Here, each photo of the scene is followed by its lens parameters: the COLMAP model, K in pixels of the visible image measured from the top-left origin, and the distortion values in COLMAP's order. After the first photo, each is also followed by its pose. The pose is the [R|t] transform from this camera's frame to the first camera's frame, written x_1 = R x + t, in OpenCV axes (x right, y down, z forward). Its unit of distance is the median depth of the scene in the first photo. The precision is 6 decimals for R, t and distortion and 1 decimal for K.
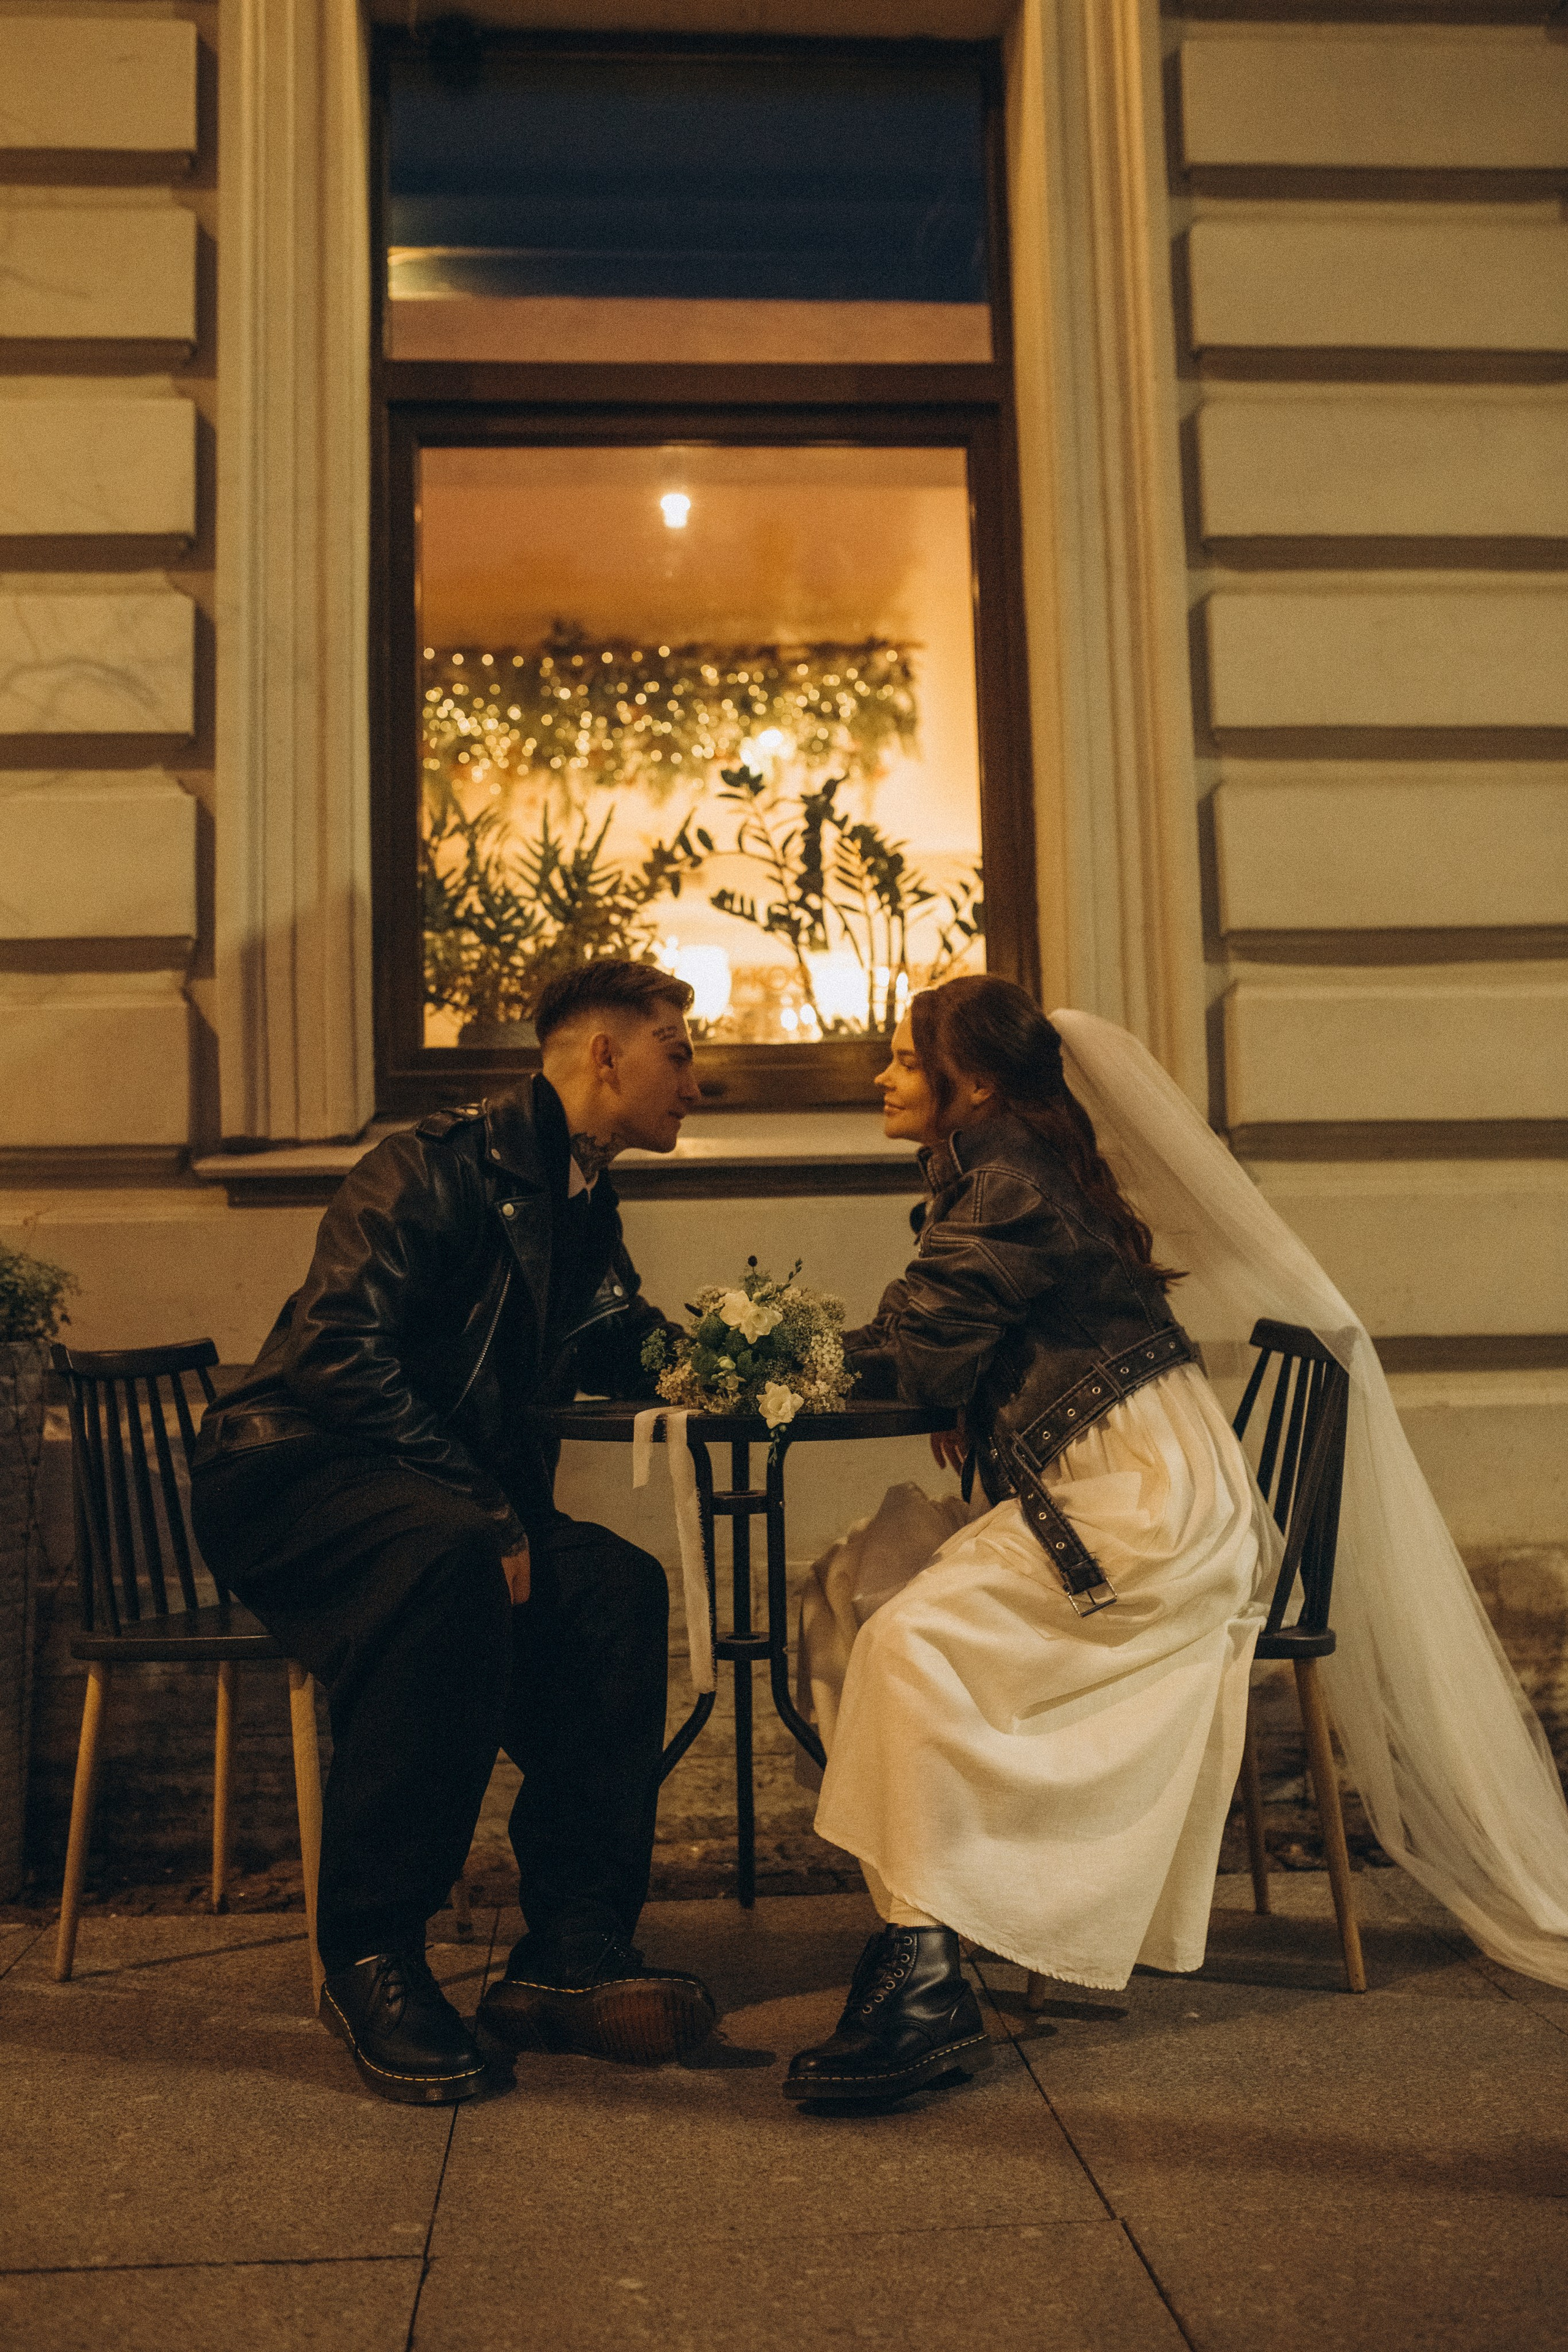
lens RADIAL K [[2340.6, 0, 789.1], [0, 2340.6, 1170.6], [0, 0, 1]] dist [-0.075662, 0.099538]
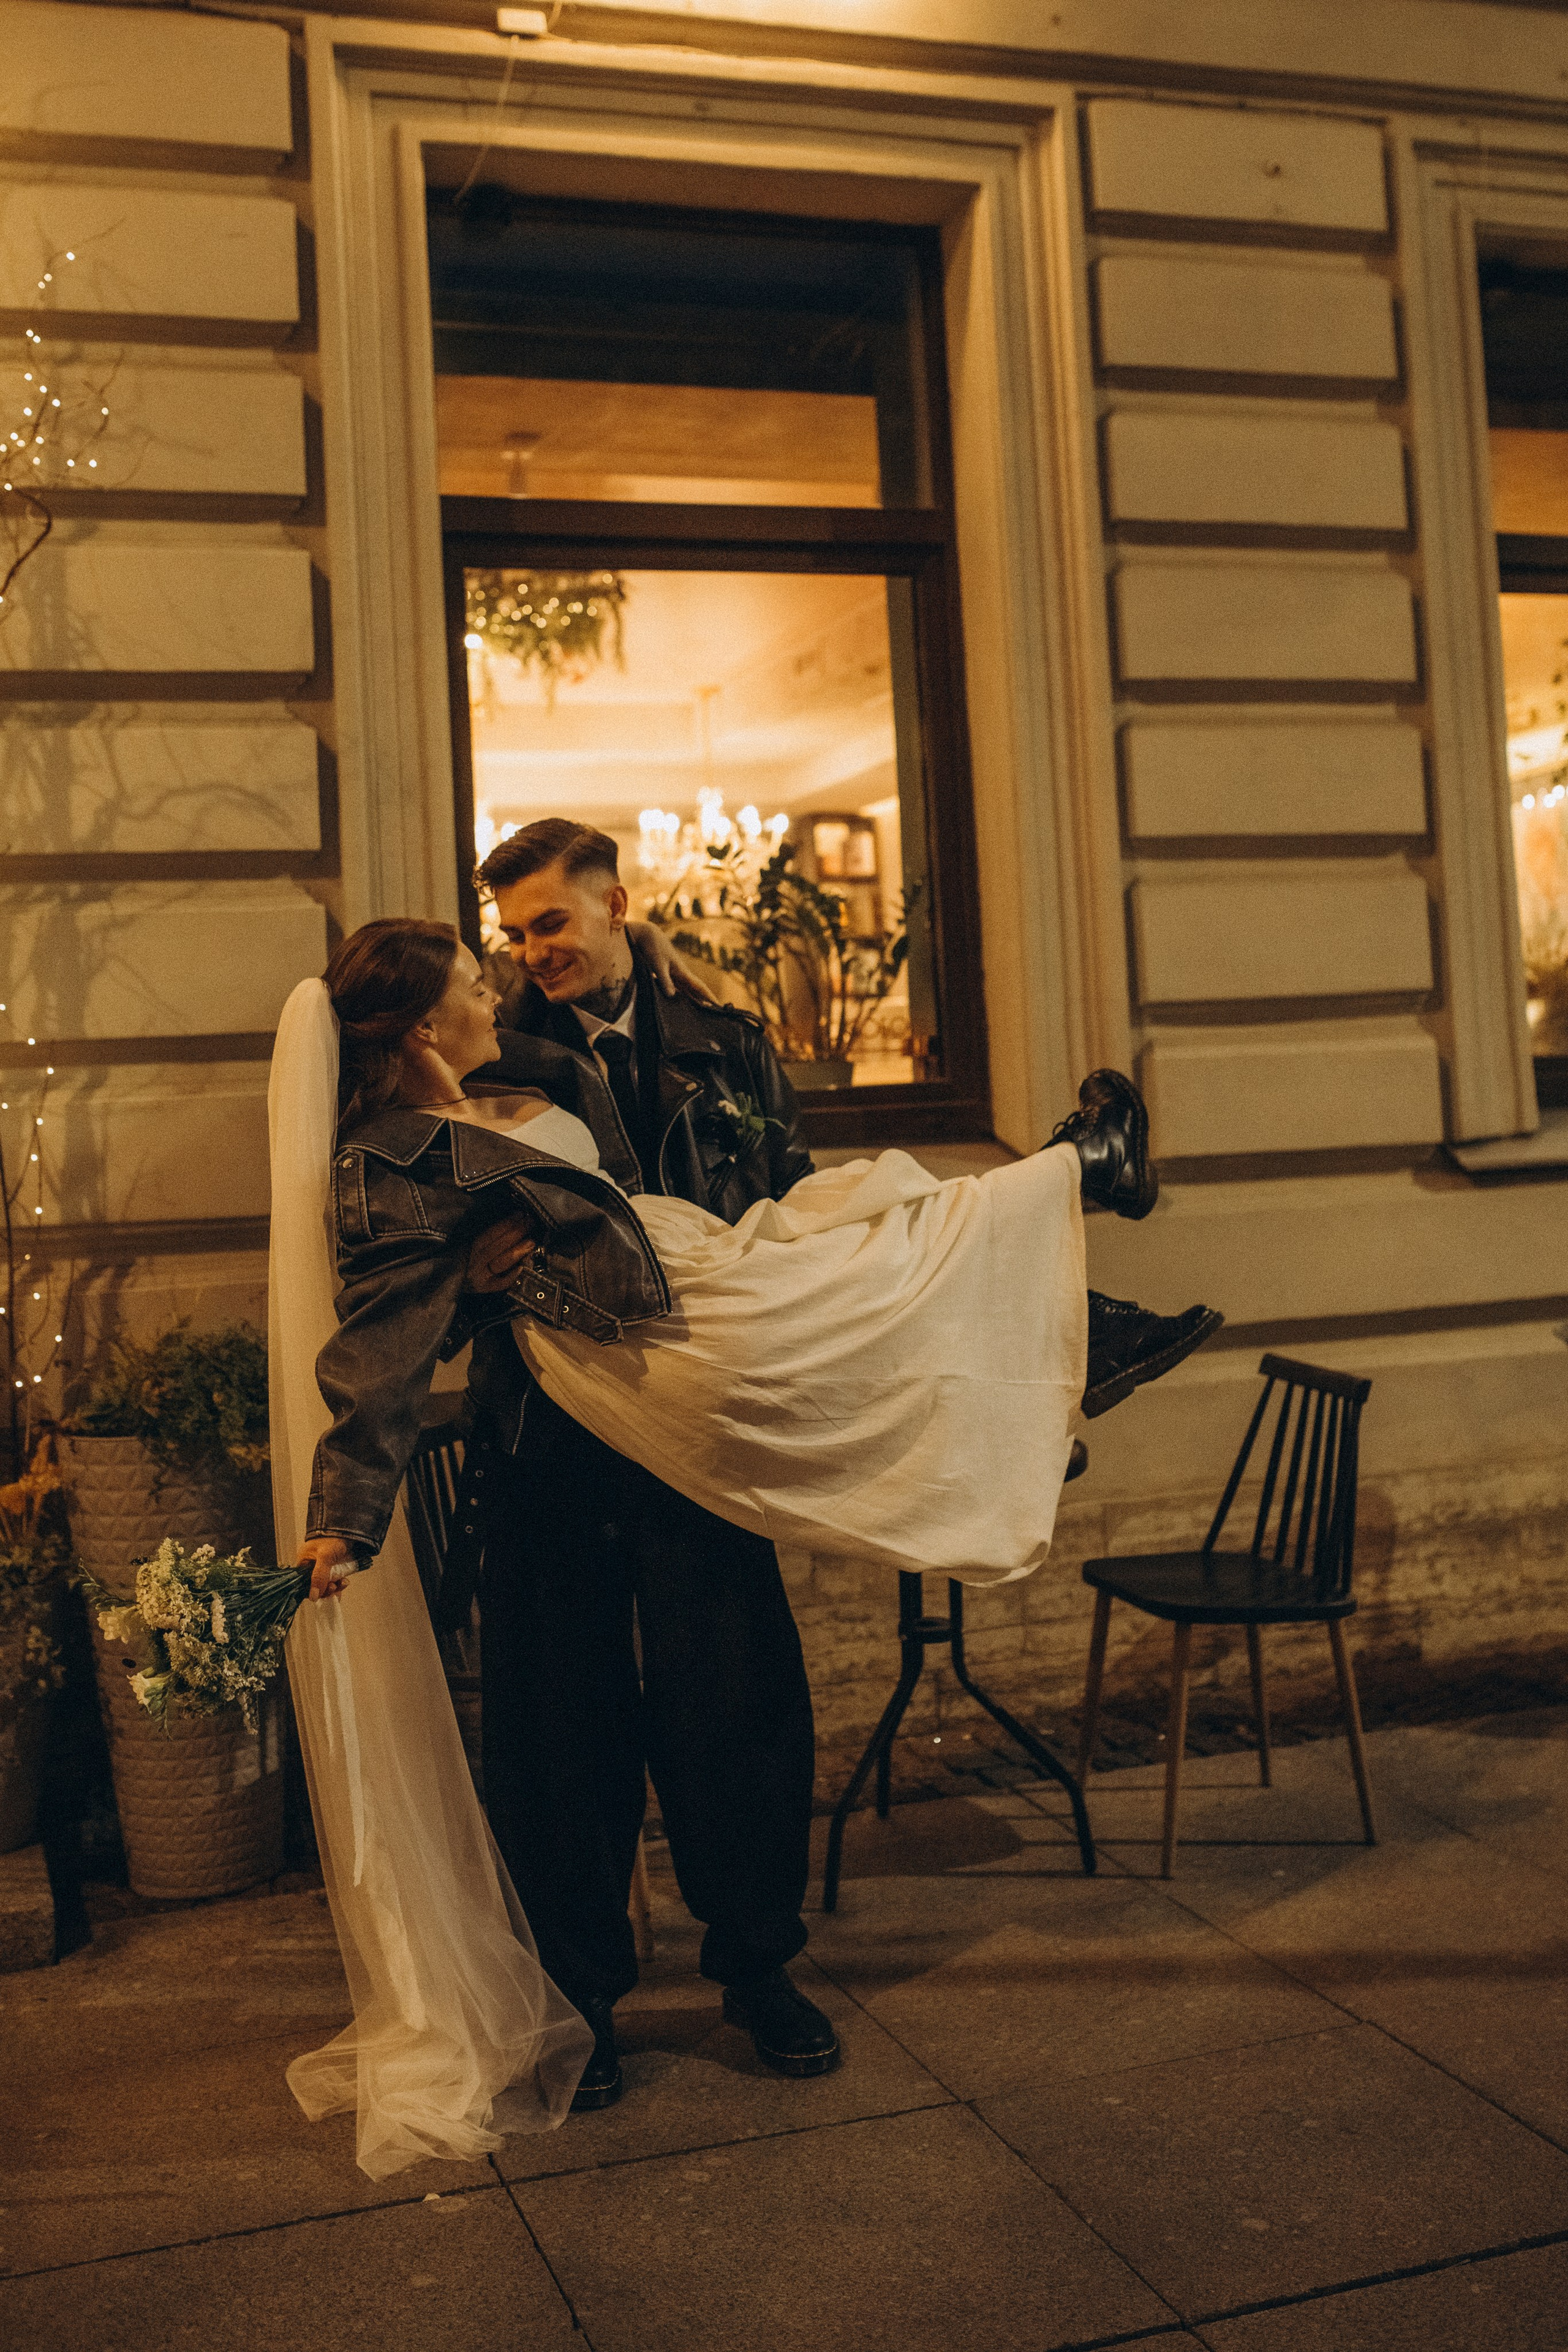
lens RADIAL K [[2544.5, 0, 795.8], [0, 2544.5, 1022.4], [0, 0, 1]] dist [-0.072069, 0.106813]
pose [[0.965849, -0.015541, 0.258640, -0.351146], [0.001698, 0.998558, 0.053661, -0.167799], [-0.259101, -0.051389, 0.964482, -0.272406]]
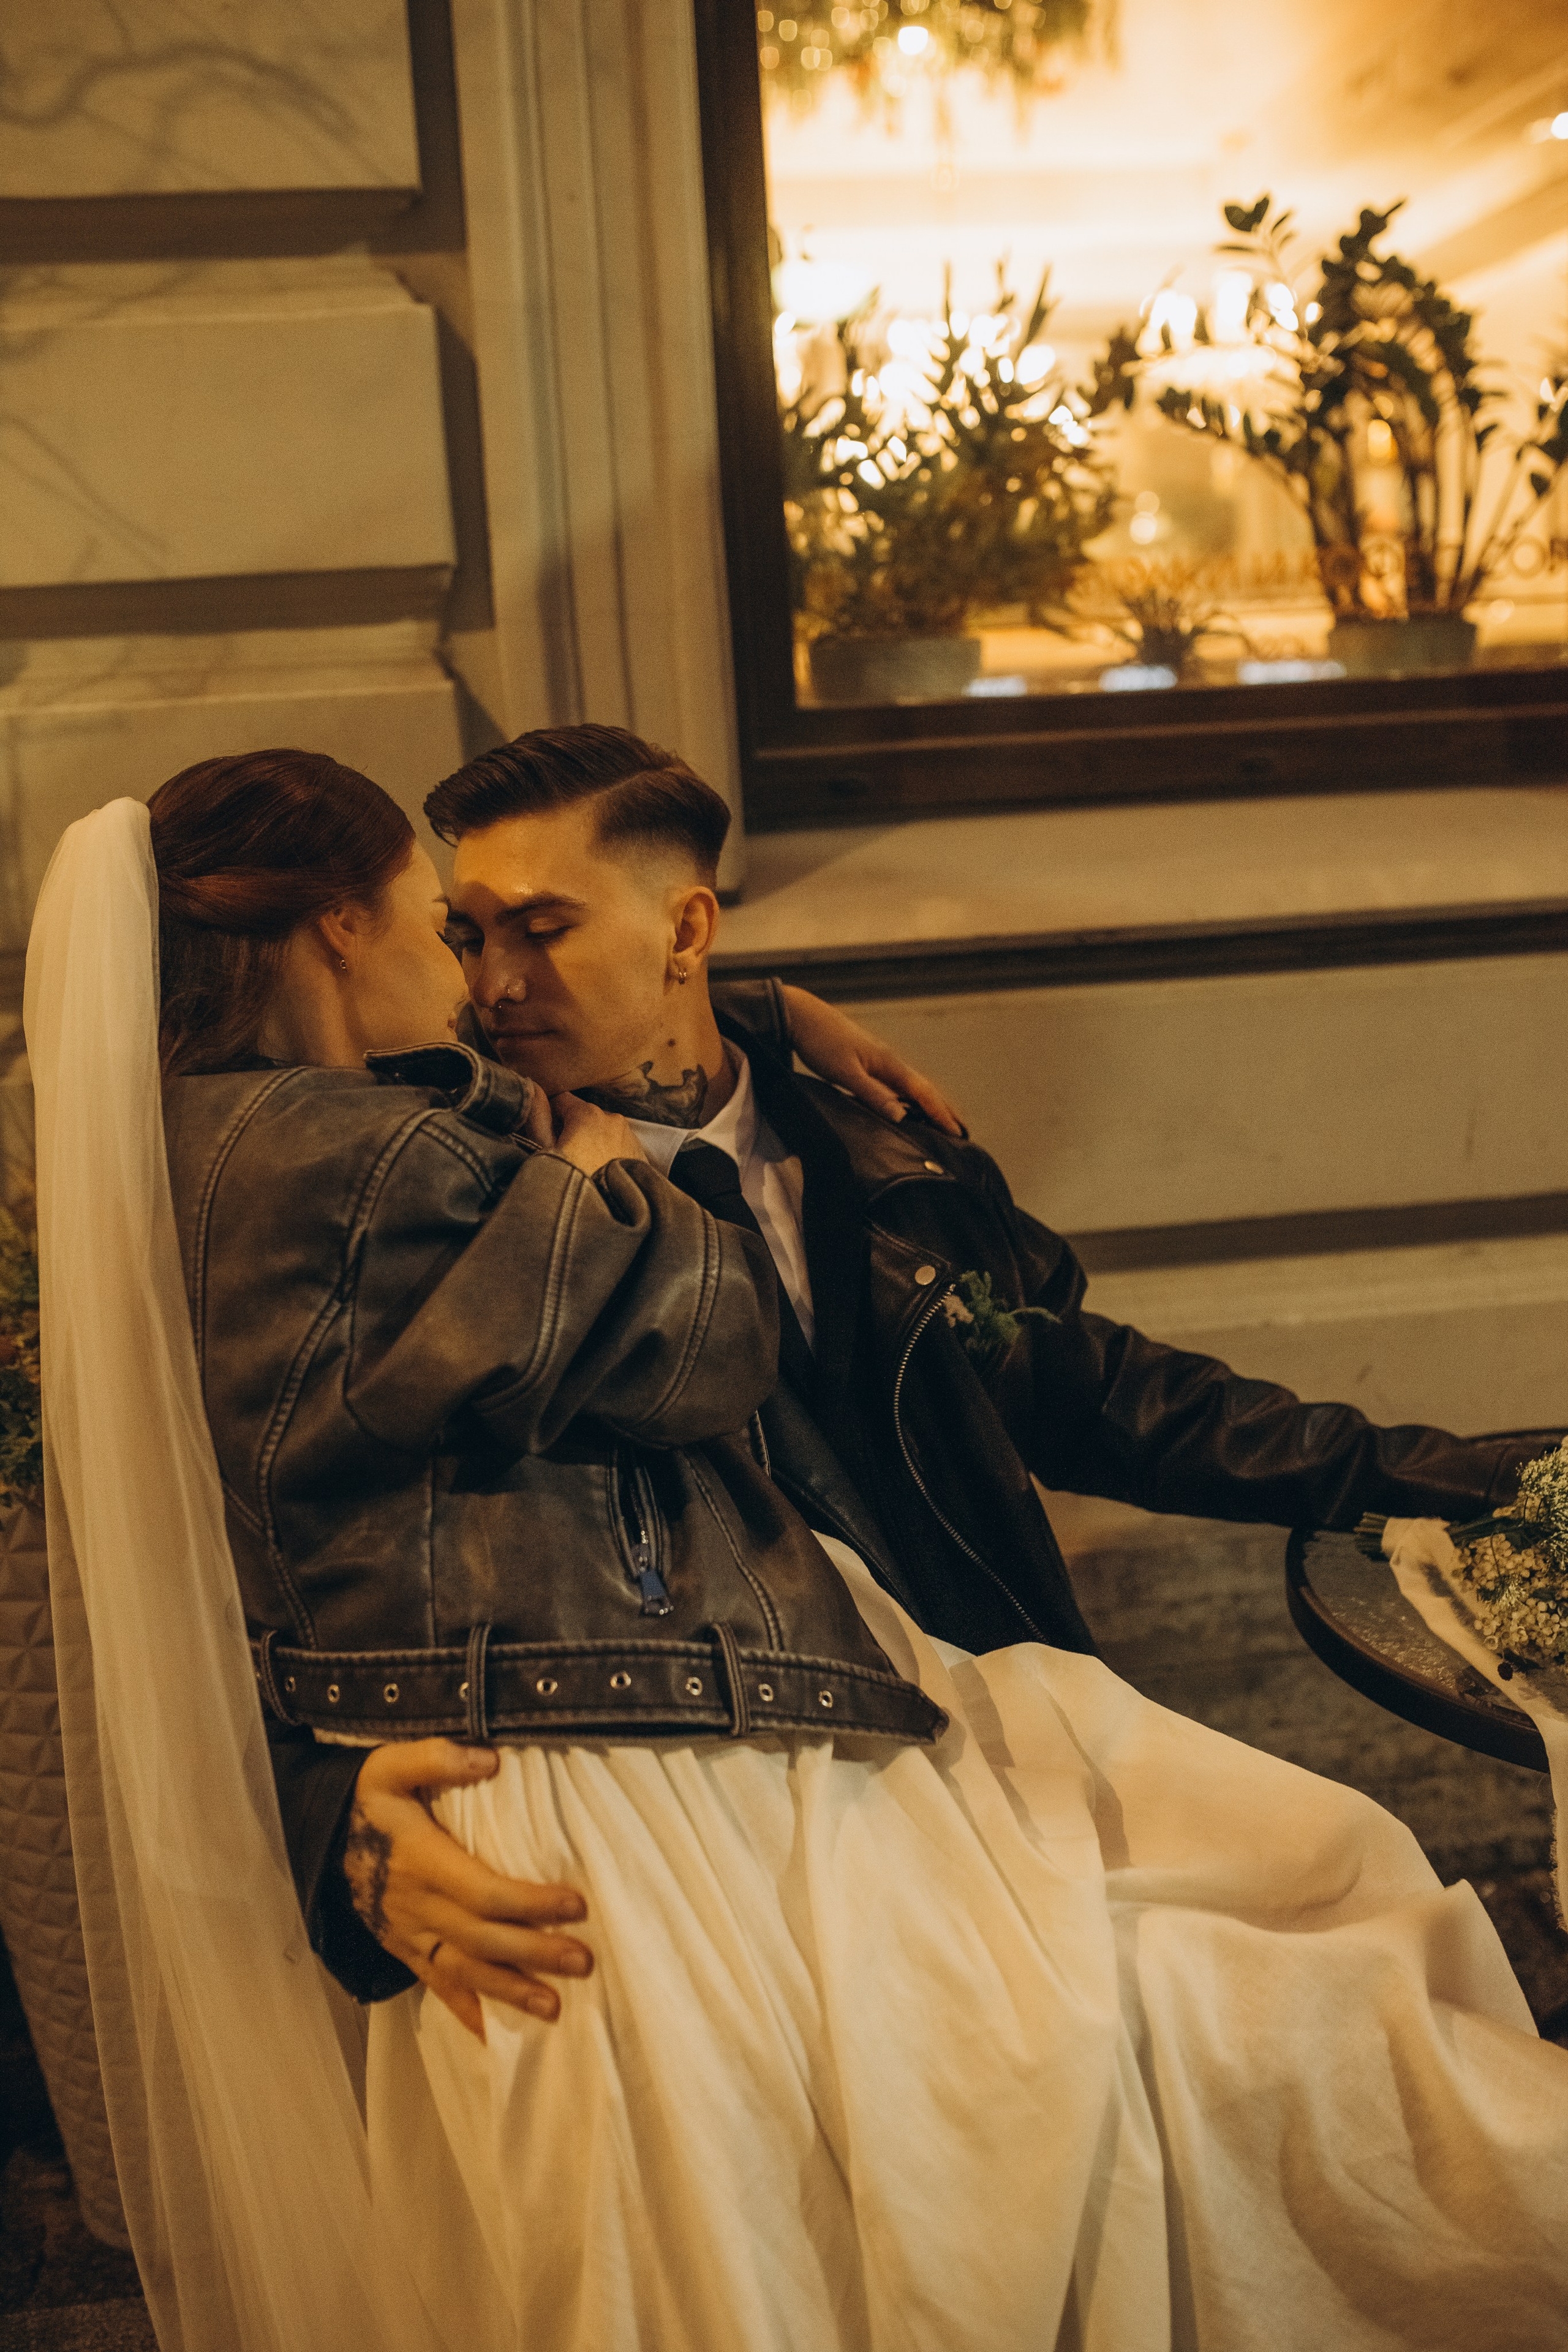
lens RADIAL K [[2340.6, 0, 789.1], [0, 2340.6, 1170.6], [0, 0, 1]] dist [-0.075662, 0.099538]
pose [[0.998571, -0.036117, 0.039382, -0.195679], [0.022906, 0.955170, 0.295169, -0.122615], [-0.048278, -0.293845, 0.954633, 0.386344]]
